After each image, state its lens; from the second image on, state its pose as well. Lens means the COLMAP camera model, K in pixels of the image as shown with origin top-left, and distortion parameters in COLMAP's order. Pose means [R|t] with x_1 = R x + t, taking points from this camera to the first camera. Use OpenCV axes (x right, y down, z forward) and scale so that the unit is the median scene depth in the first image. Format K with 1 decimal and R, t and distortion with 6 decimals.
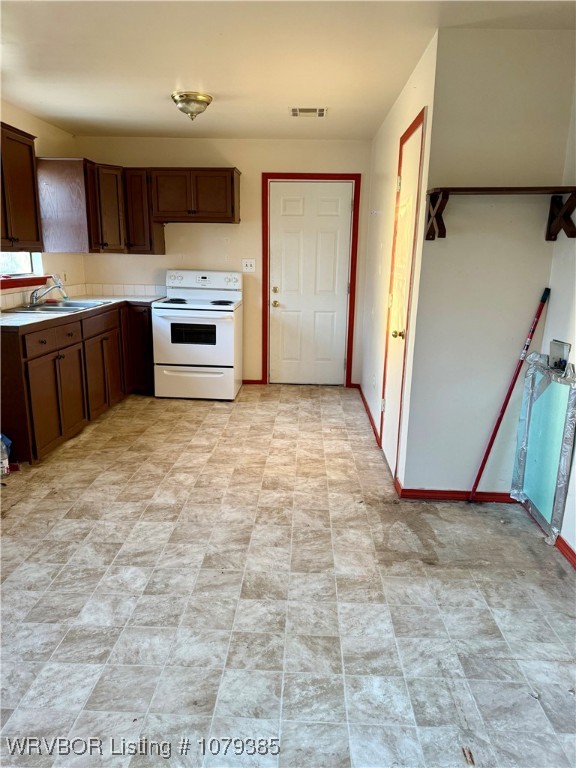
lens RADIAL K [[537.5, 0, 275.8], [0, 537.5, 389.8], [0, 0, 1]] dist [0.132636, -0.245257]
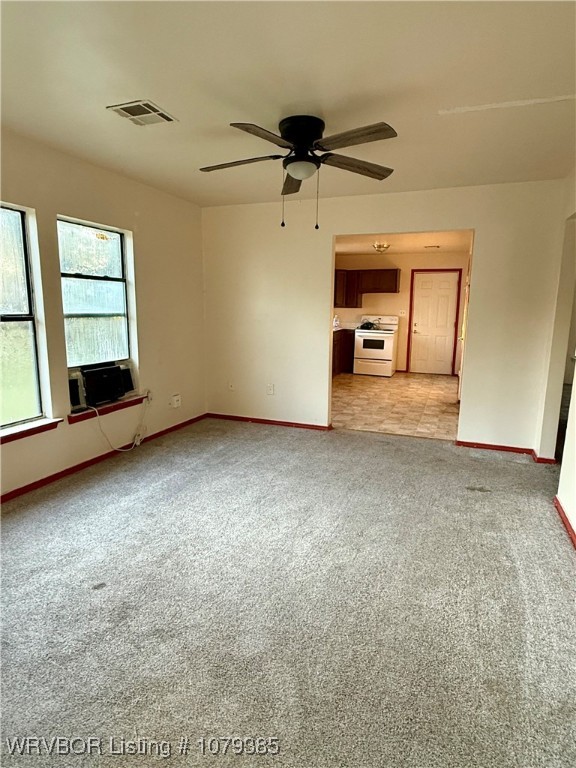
lens RADIAL K [[450.3, 0, 288.0], [0, 450.3, 384.0], [0, 0, 1]] dist [0.002491, 0.000273]
pose [[0.953672, 0.051908, -0.296337, 0.067776], [-0.074123, 0.995179, -0.064223, 0.214486], [0.291575, 0.083213, 0.952922, -0.868677]]
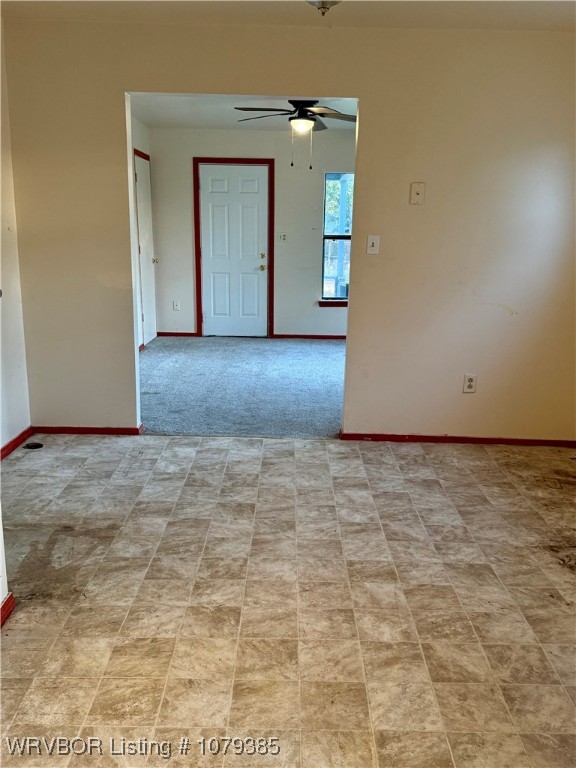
lens RADIAL K [[667.2, 0, 288.0], [0, 667.2, 384.0], [0, 0, 1]] dist [0.156897, -0.291099]
pose [[-0.997541, -0.024755, -0.065567, -0.016818], [-0.051792, 0.890668, 0.451694, -0.279081], [0.047217, 0.453979, -0.889760, 1.129805]]
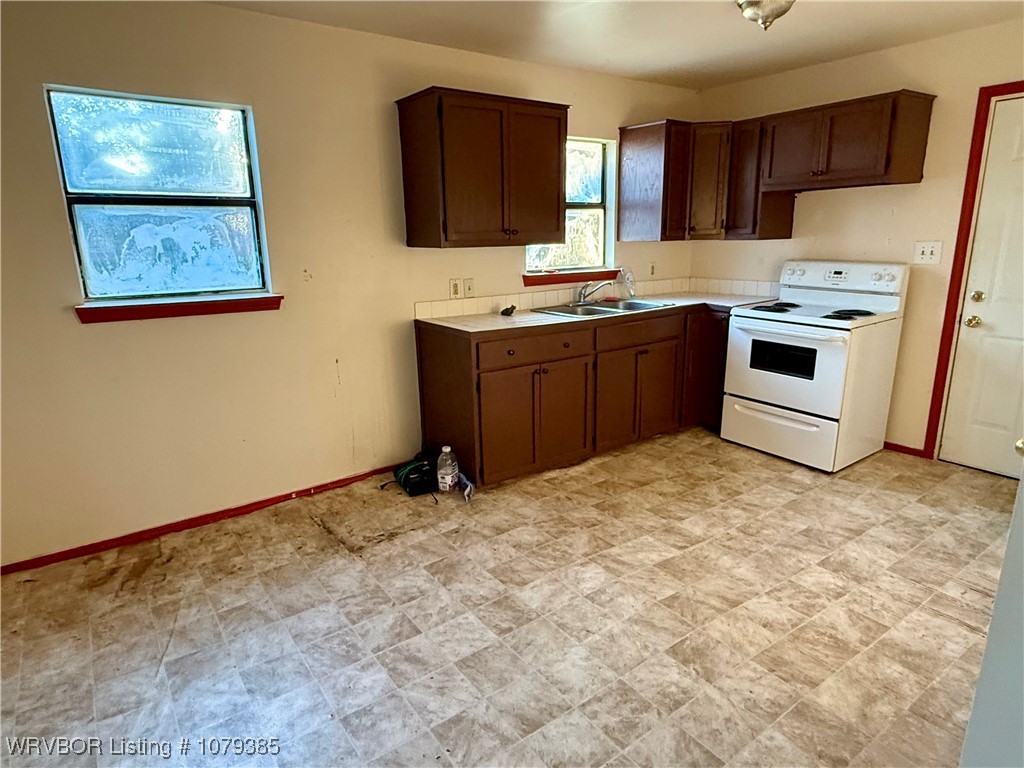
lens RADIAL K [[597.2, 0, 512.0], [0, 597.2, 384.0], [0, 0, 1]] dist [0.002792, 0.000582]
pose [[0.625120, 0.165093, -0.762869, 0.225809], [-0.161014, 0.983629, 0.080927, -0.088724], [0.763740, 0.072243, 0.641468, 0.319531]]
